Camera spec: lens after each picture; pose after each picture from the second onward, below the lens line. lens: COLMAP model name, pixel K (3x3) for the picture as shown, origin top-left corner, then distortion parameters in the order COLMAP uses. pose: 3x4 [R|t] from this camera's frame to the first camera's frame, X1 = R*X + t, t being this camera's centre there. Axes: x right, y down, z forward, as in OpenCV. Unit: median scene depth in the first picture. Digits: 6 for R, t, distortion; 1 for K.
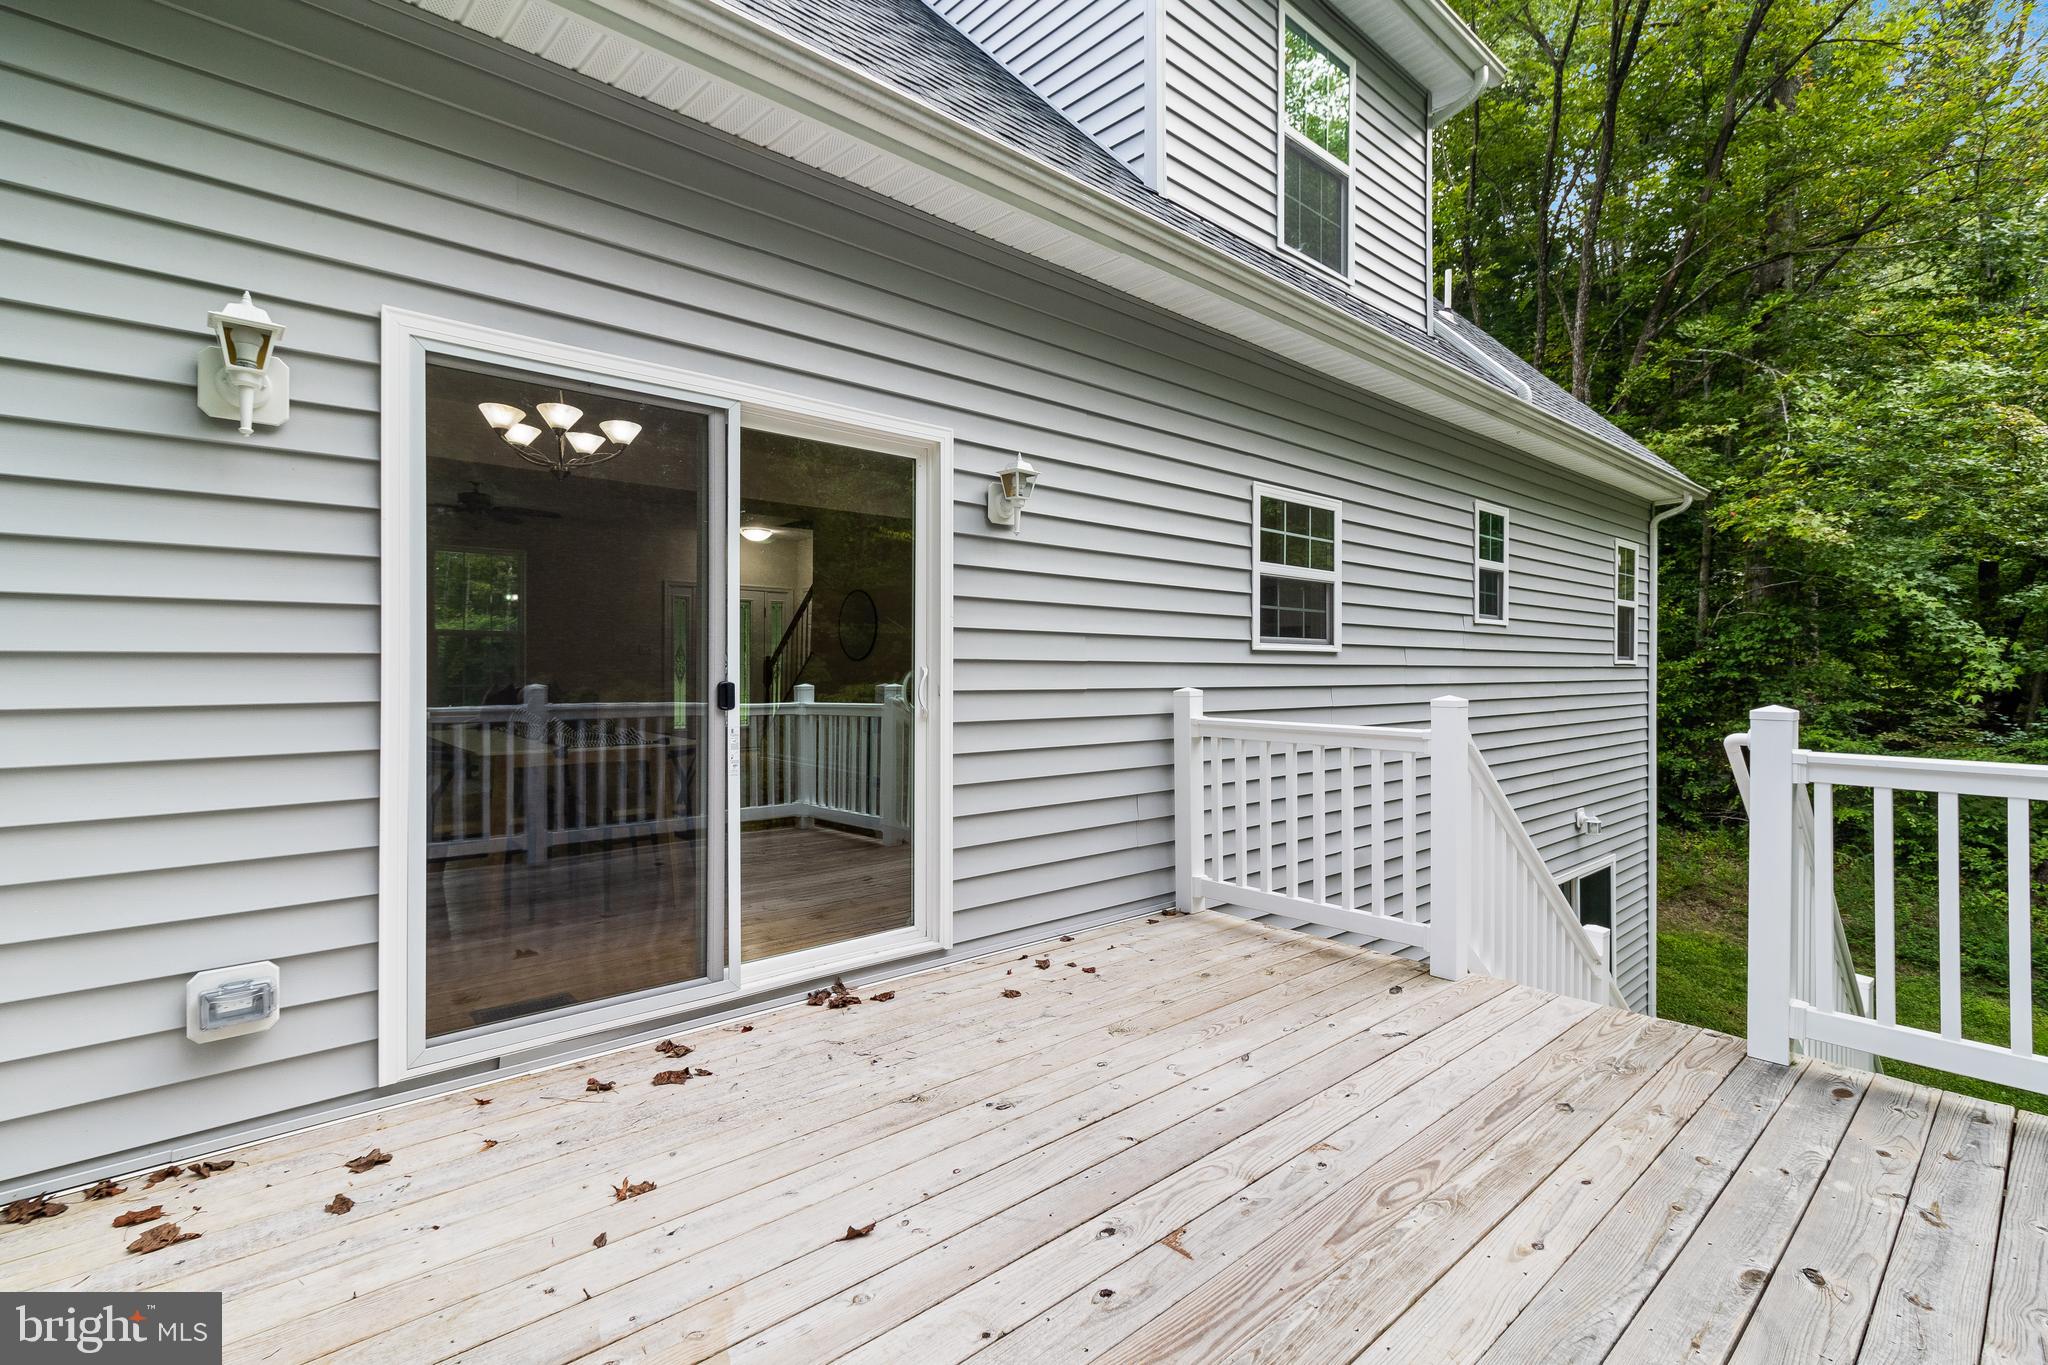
lens RADIAL K [[939.5, 0, 1029.3], [0, 939.5, 661.4], [0, 0, 1]] dist [0.001954, 0.000307]
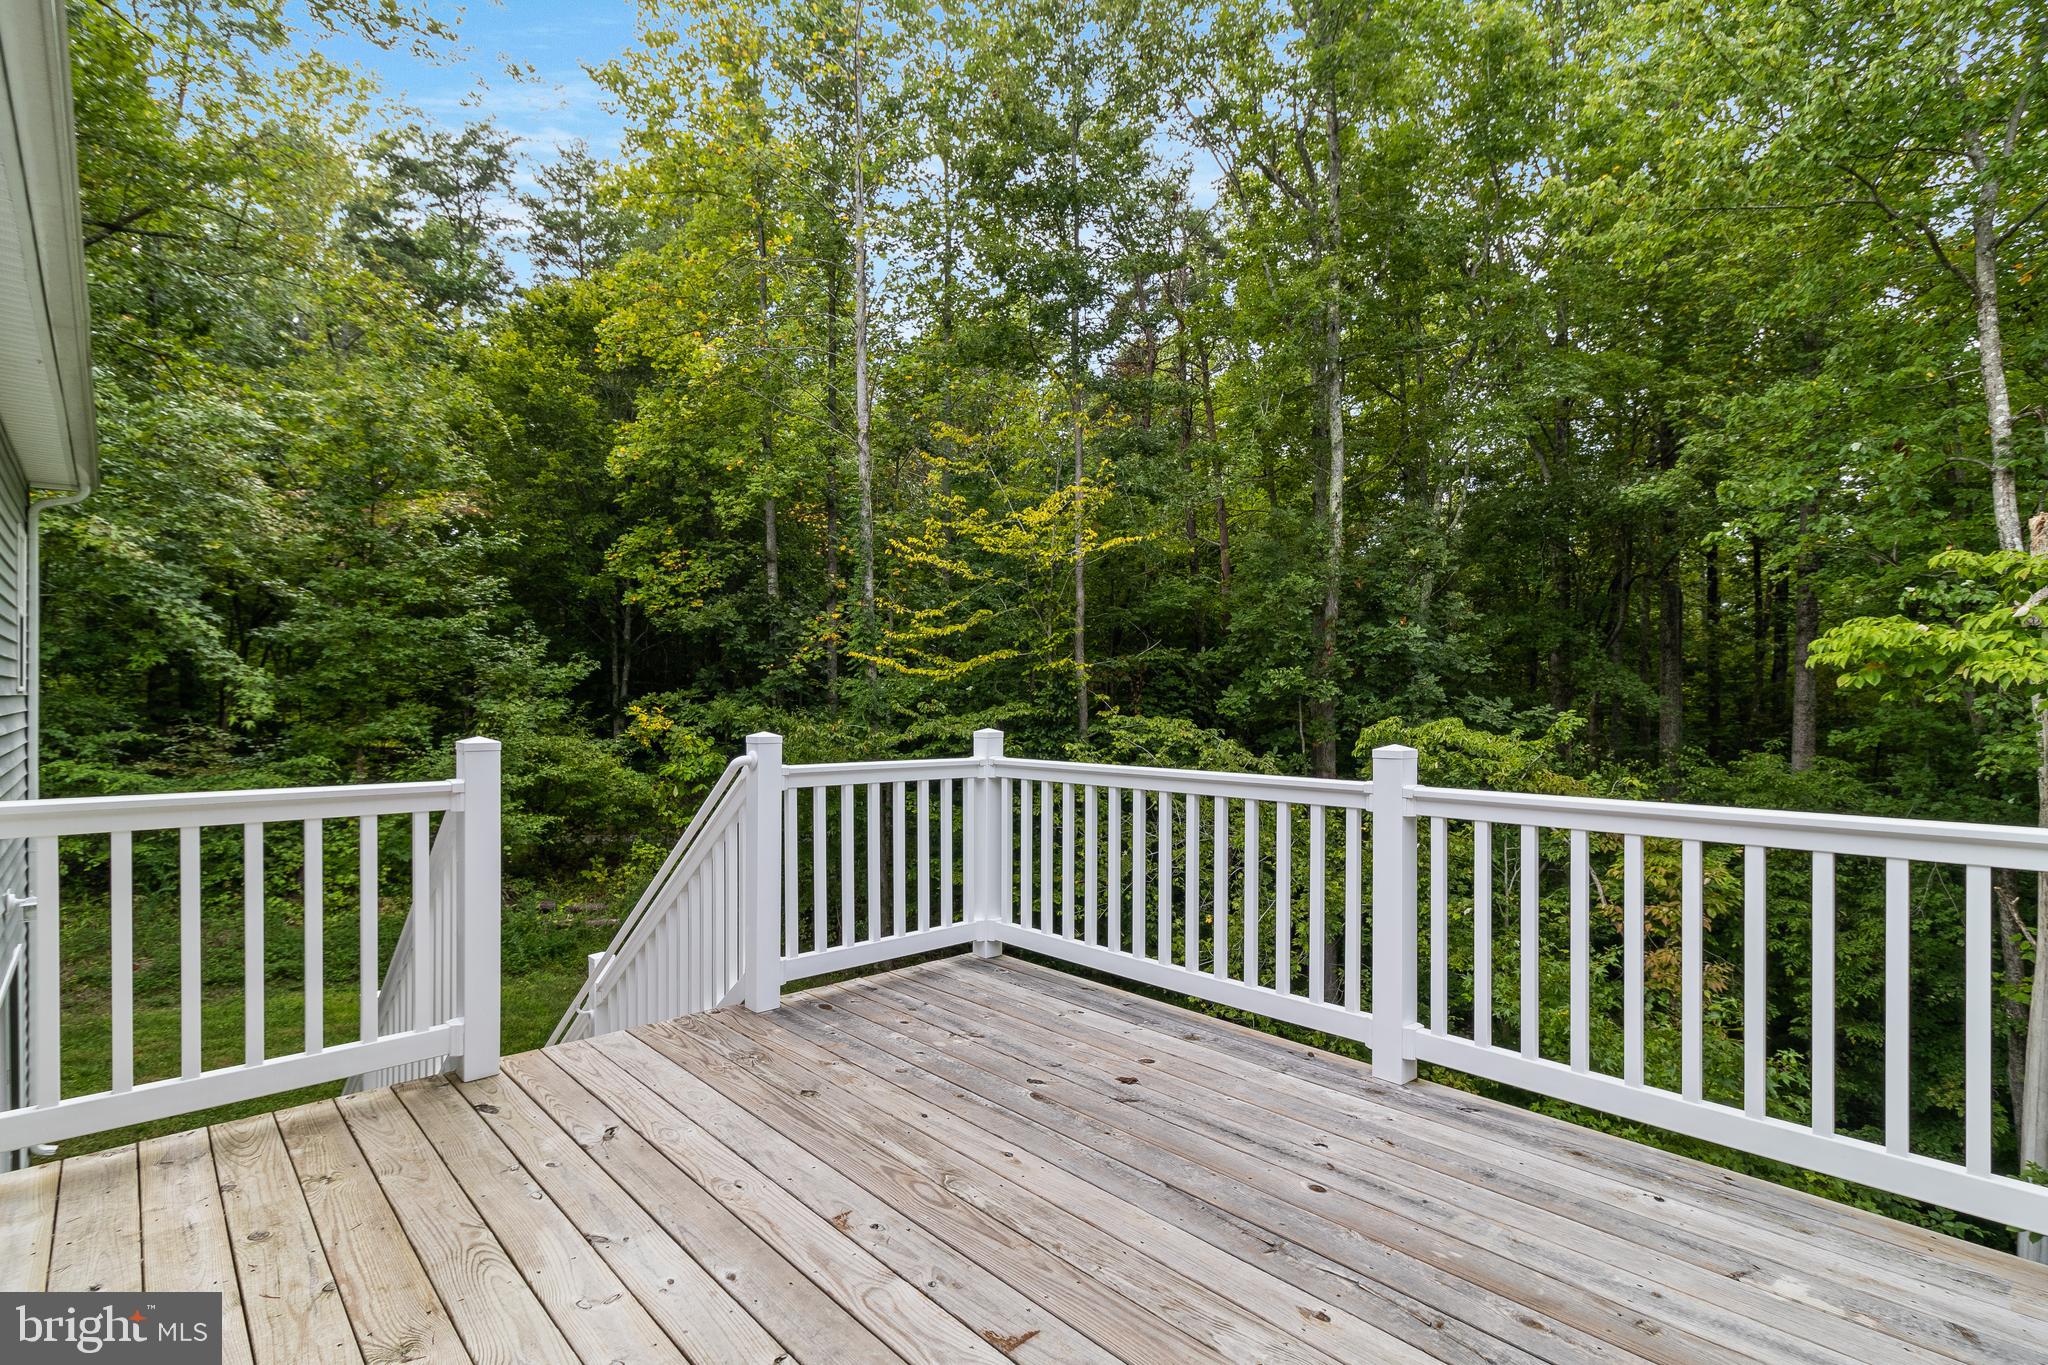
lens RADIAL K [[950.7, 0, 1034.6], [0, 950.7, 688.5], [0, 0, 1]] dist [0.000207, 0.000296]
pose [[-0.033945, 0.010589, 0.999368, -0.494227], [-0.012884, 0.999856, -0.011032, -0.003069], [-0.999341, -0.013250, -0.033804, 0.649580]]
